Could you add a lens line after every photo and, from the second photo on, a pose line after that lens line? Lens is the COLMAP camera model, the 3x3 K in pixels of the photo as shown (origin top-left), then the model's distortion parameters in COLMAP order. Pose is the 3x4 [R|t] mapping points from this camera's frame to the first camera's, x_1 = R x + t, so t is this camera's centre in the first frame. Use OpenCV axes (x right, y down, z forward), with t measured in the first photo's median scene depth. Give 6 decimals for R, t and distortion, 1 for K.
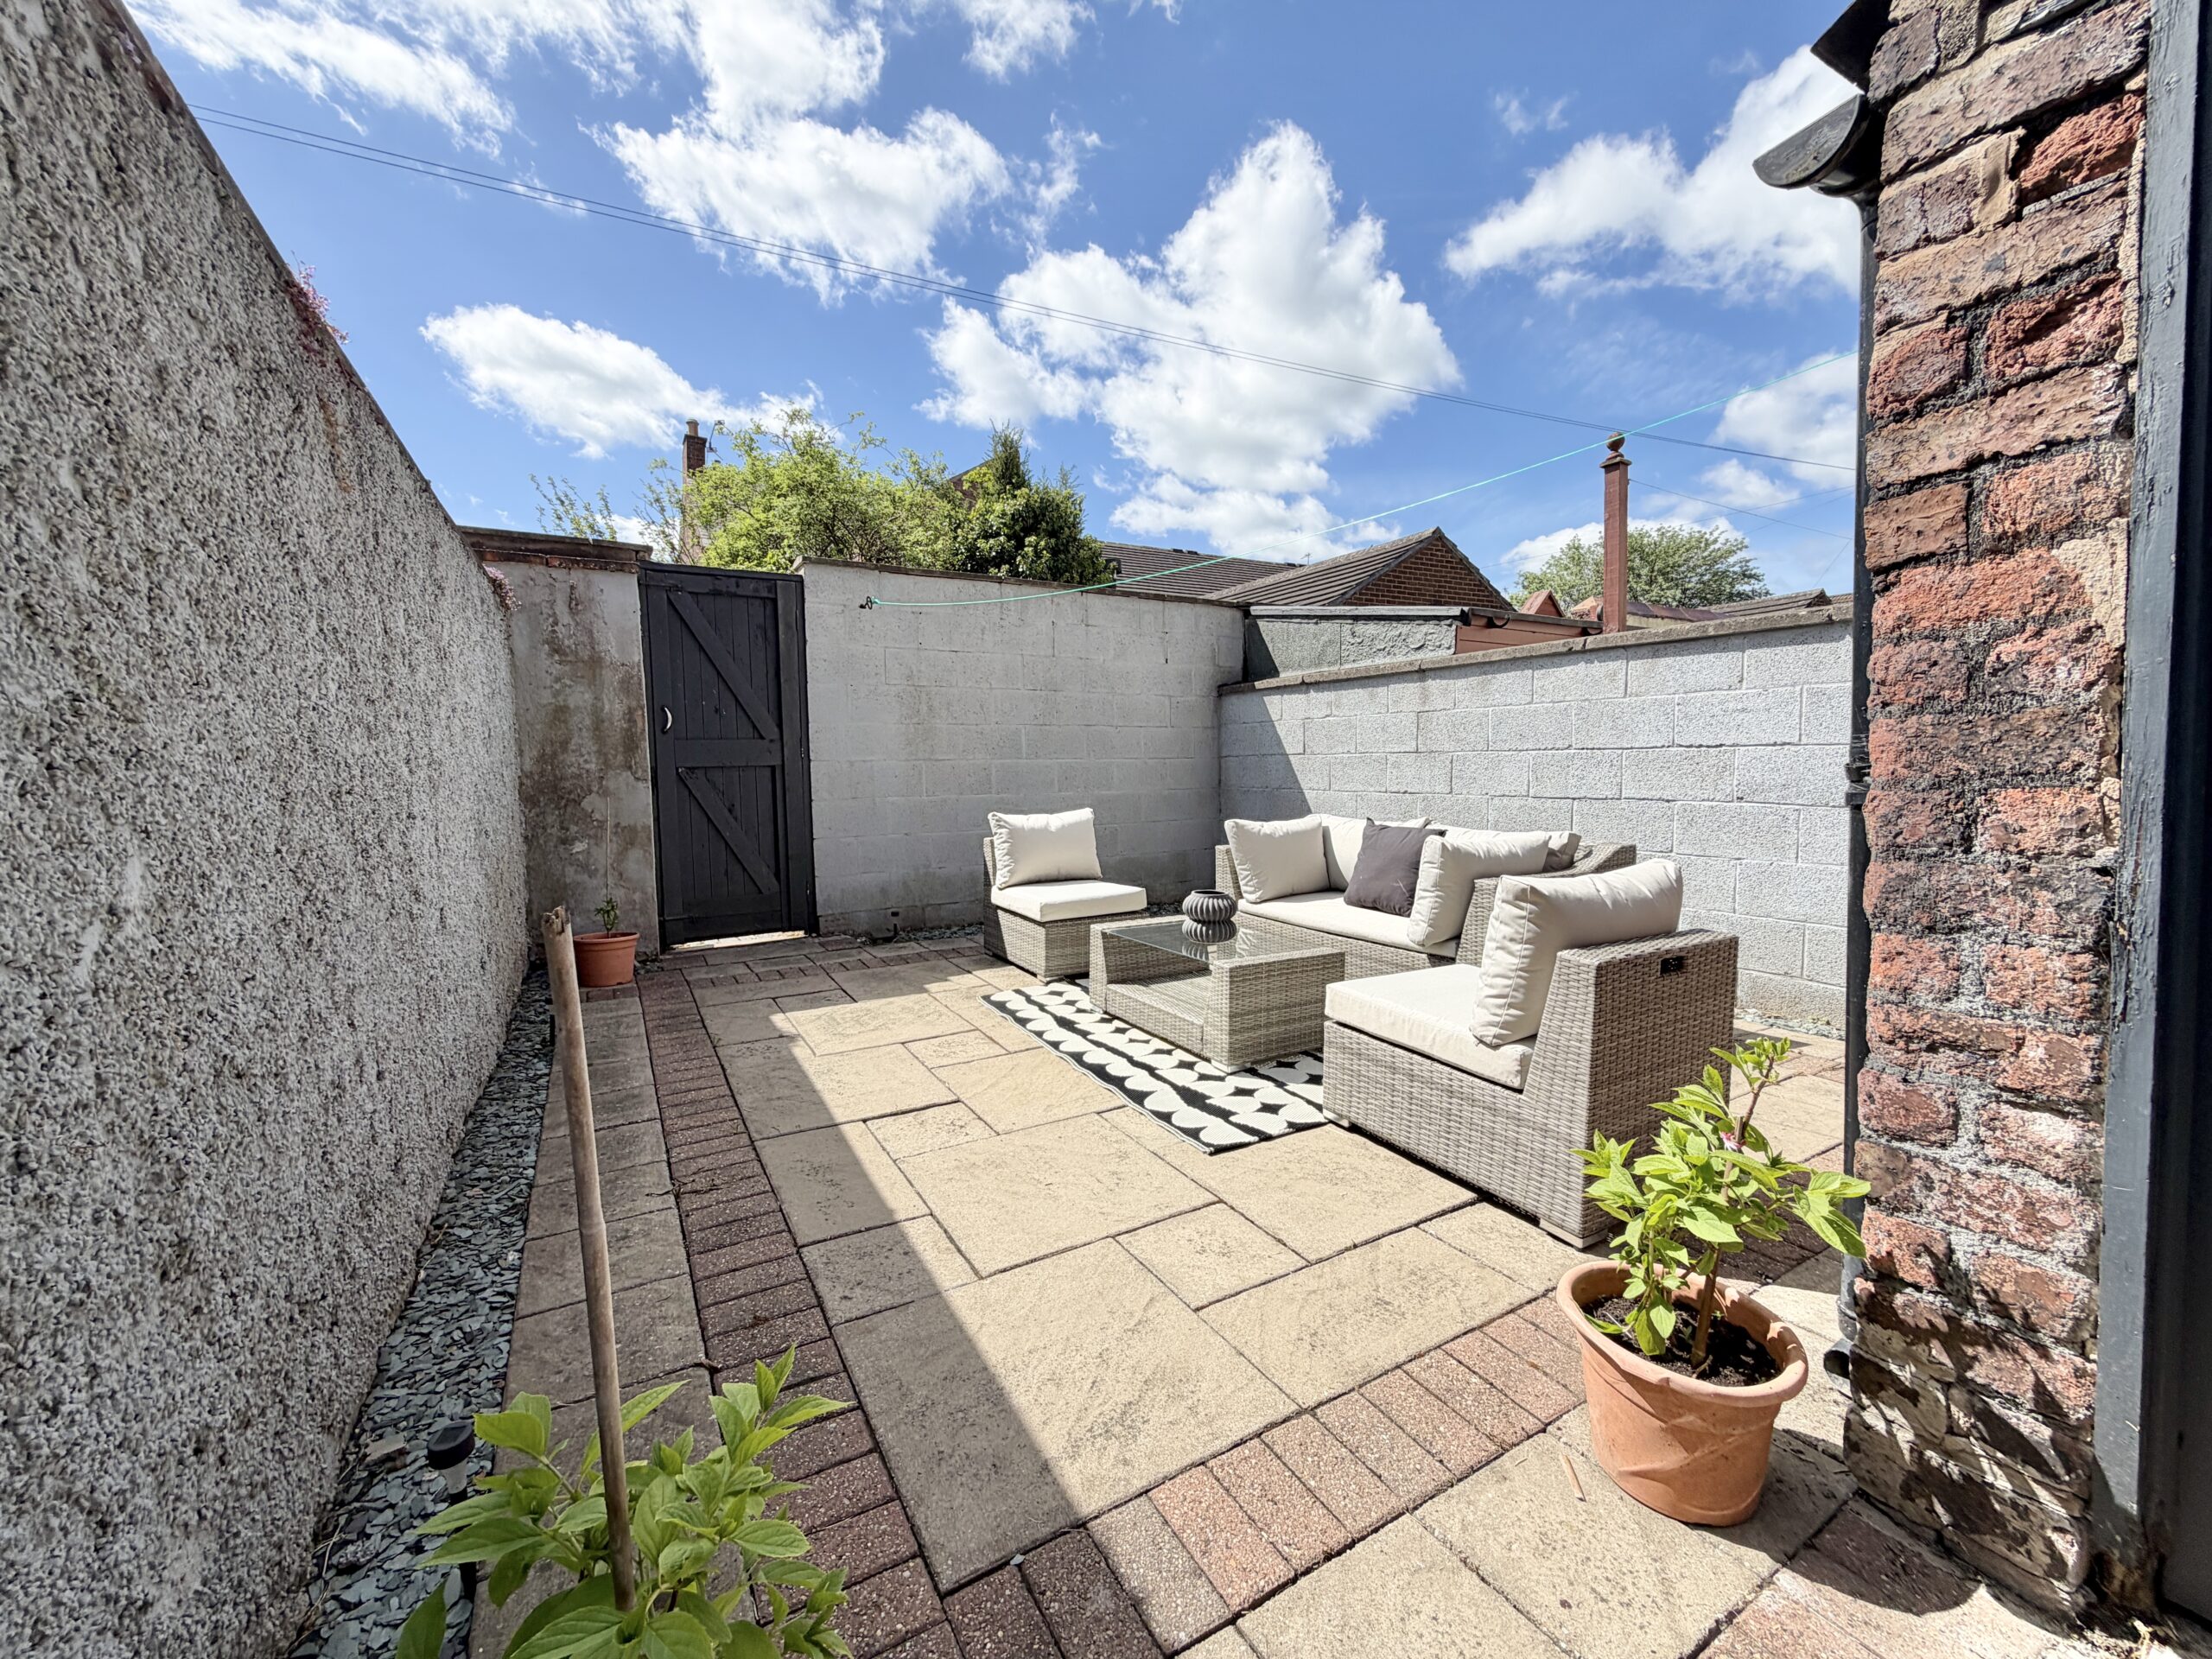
lens RADIAL K [[879.7, 0, 1087.2], [0, 879.7, 821.3], [0, 0, 1]] dist [-0.001010, -0.000168]
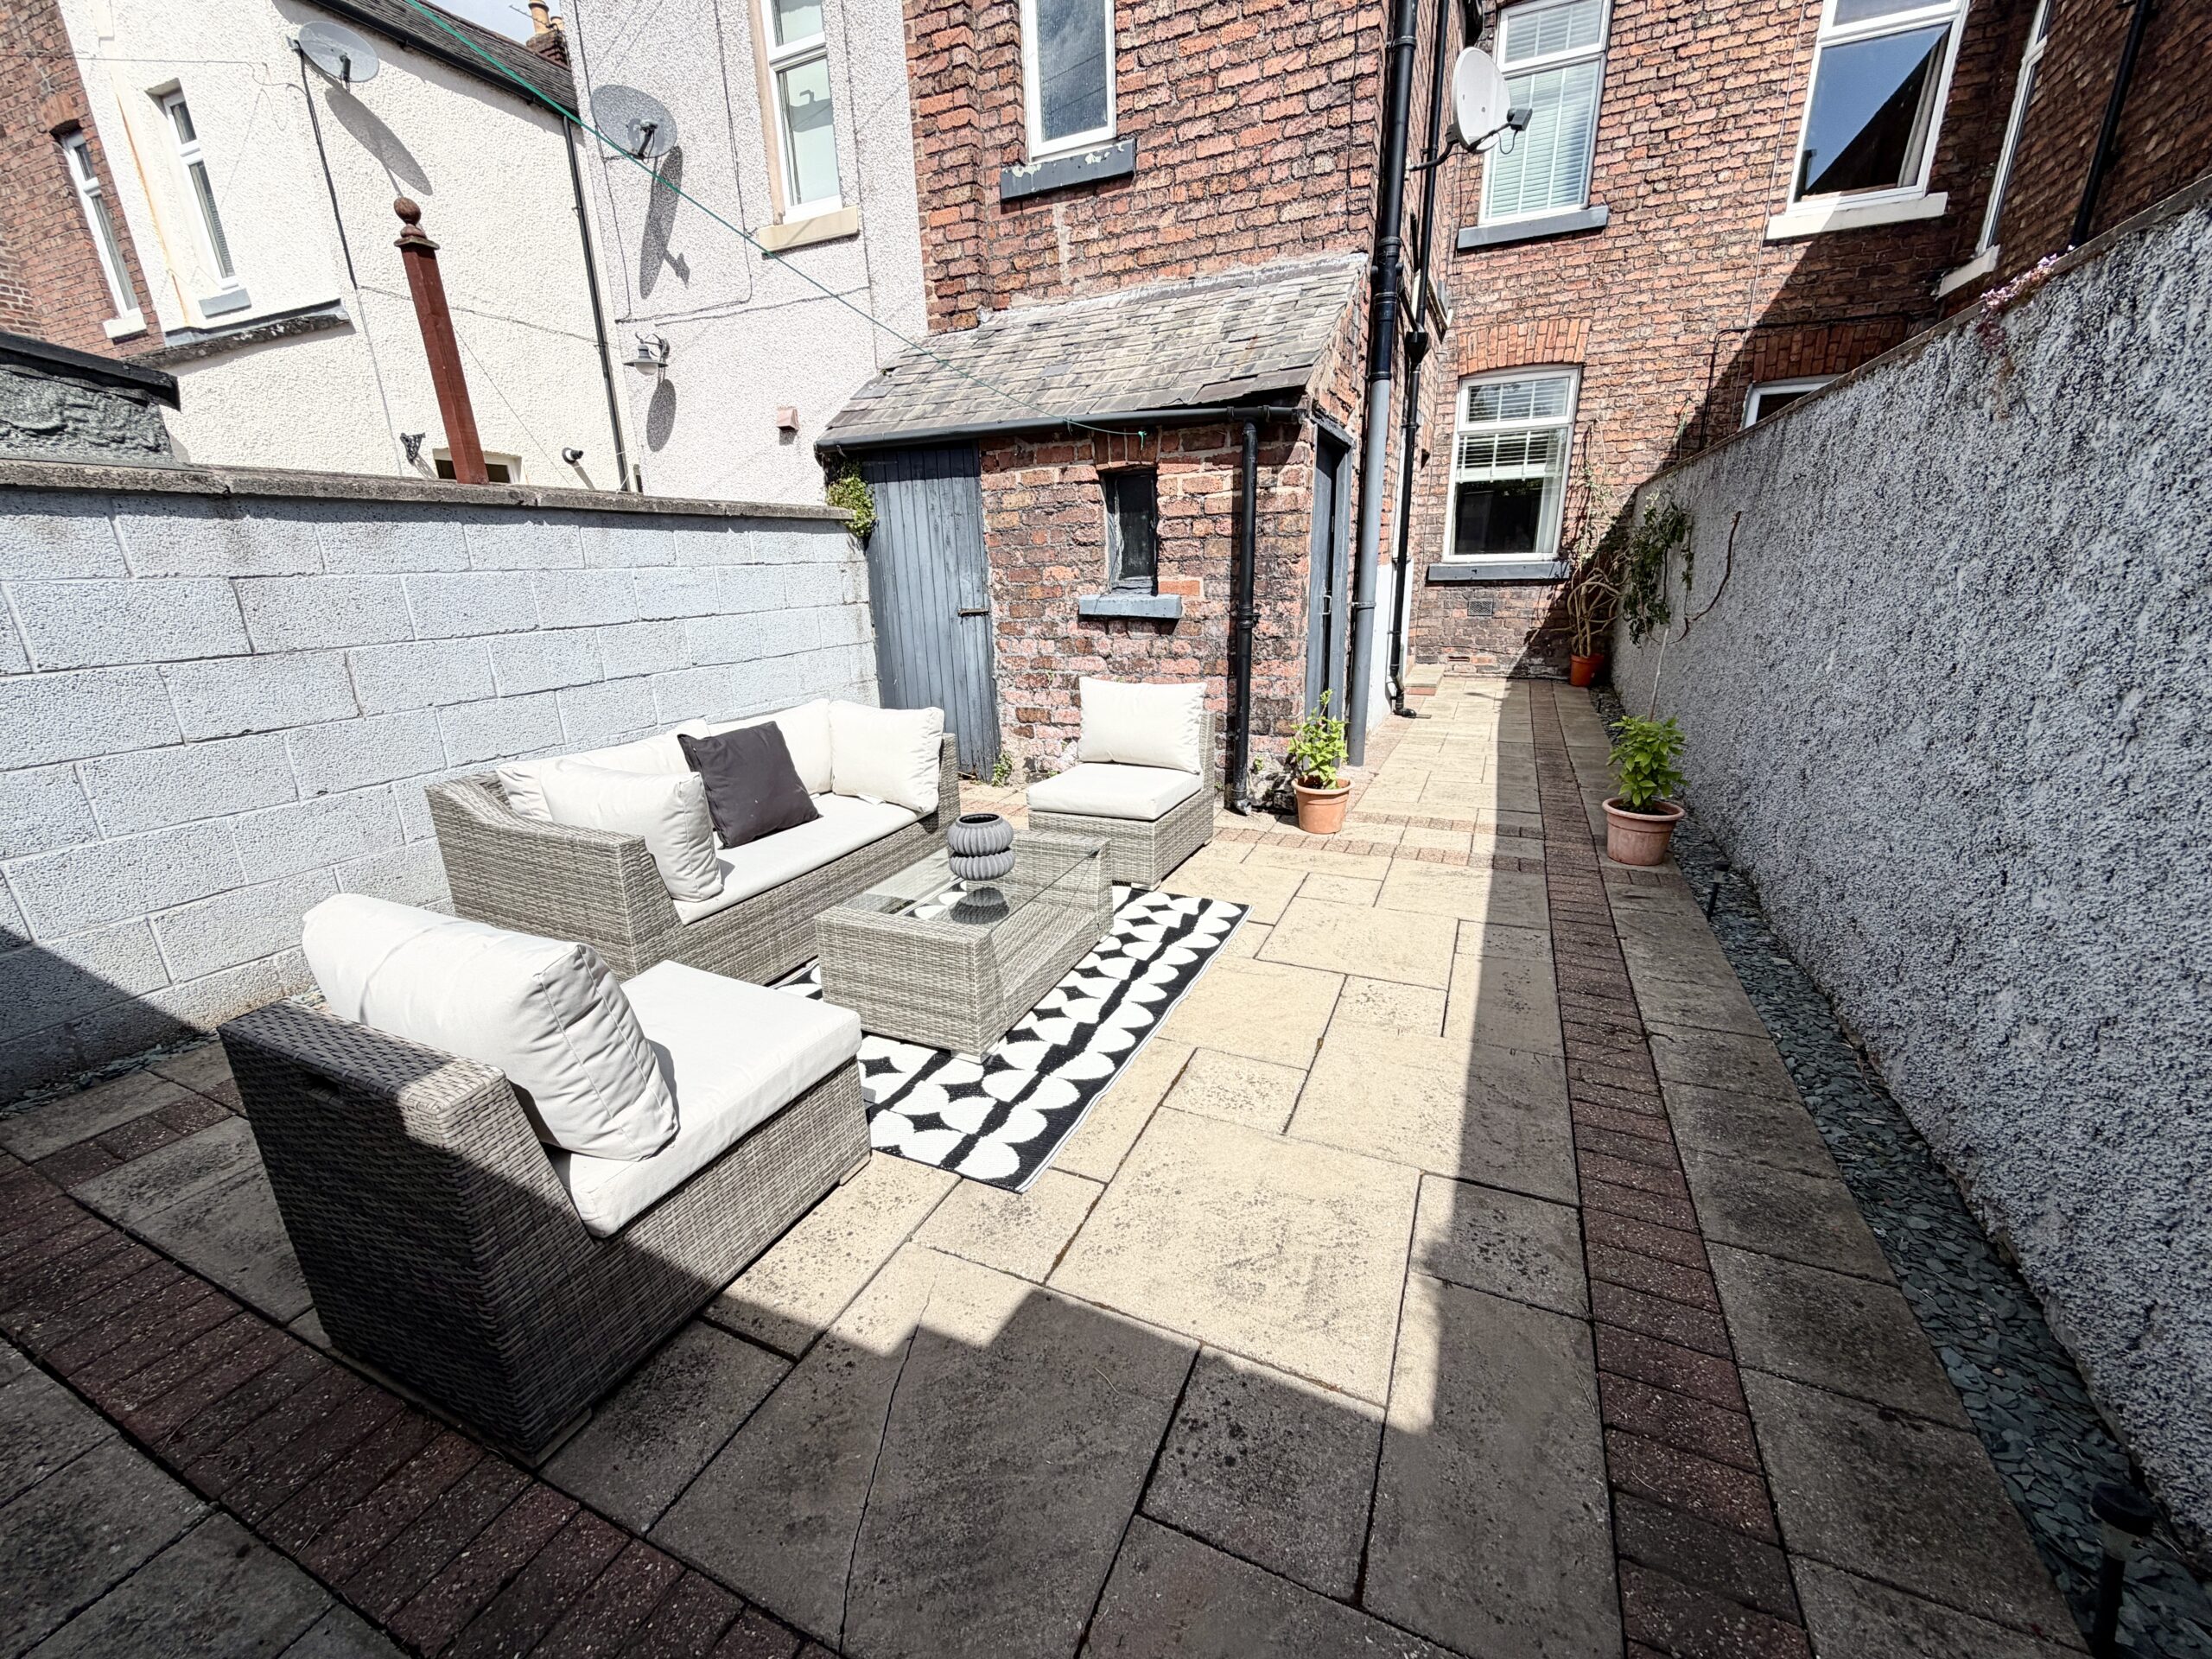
lens RADIAL K [[879.7, 0, 1093.0], [0, 879.7, 831.9], [0, 0, 1]] dist [-0.001010, -0.000168]
pose [[-0.590952, -0.219808, 0.776183, -0.633630], [0.082668, 0.940597, 0.329308, -0.190385], [-0.802460, 0.258771, -0.537676, 1.542516]]
